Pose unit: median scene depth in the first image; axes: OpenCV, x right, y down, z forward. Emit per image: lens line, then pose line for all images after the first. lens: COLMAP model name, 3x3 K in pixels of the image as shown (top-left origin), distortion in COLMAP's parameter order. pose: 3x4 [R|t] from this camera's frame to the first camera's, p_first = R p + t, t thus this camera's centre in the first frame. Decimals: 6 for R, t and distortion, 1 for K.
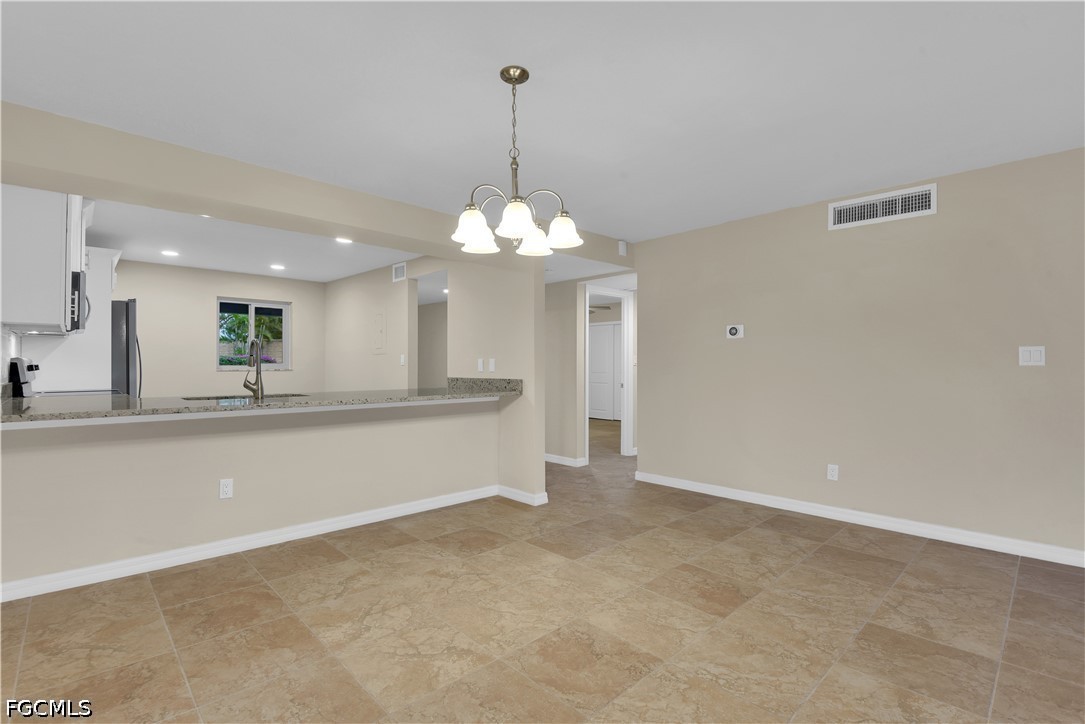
lens RADIAL K [[499.1, 0, 556.4], [0, 499.1, 366.3], [0, 0, 1]] dist [0.000016, -0.007793]
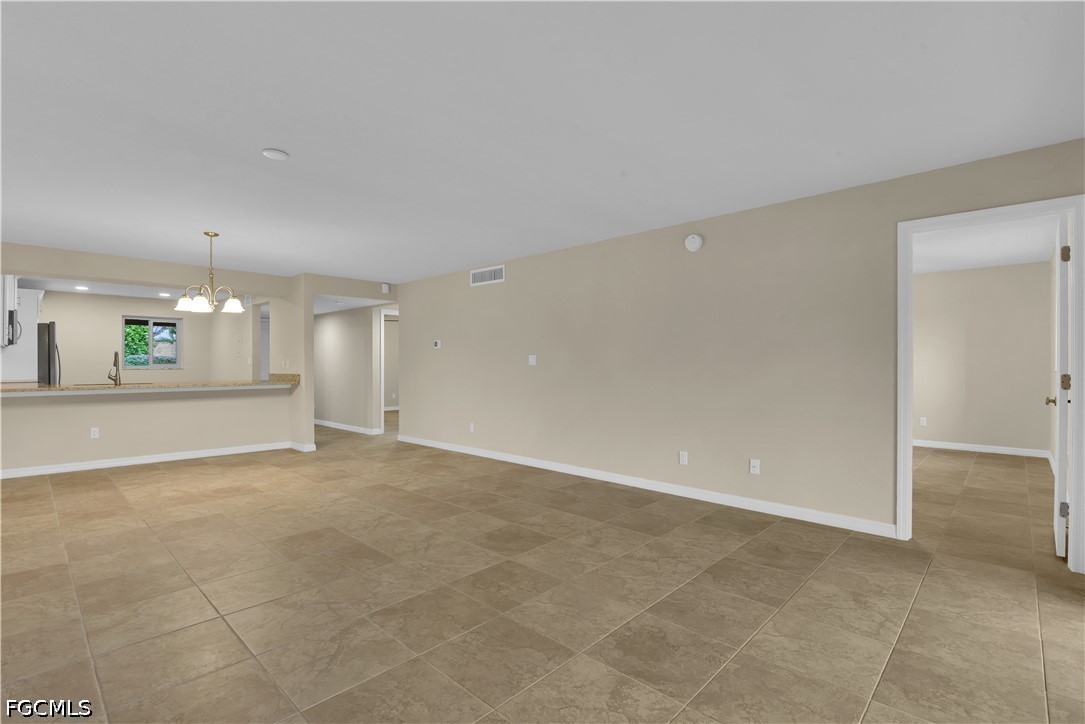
lens RADIAL K [[499.1, 0, 553.5], [0, 499.1, 366.5], [0, 0, 1]] dist [0.000016, -0.007793]
pose [[0.998932, -0.001892, 0.046174, 0.855713], [0.001705, 0.999990, 0.004083, -0.003343], [-0.046182, -0.004000, 0.998925, -0.820072]]
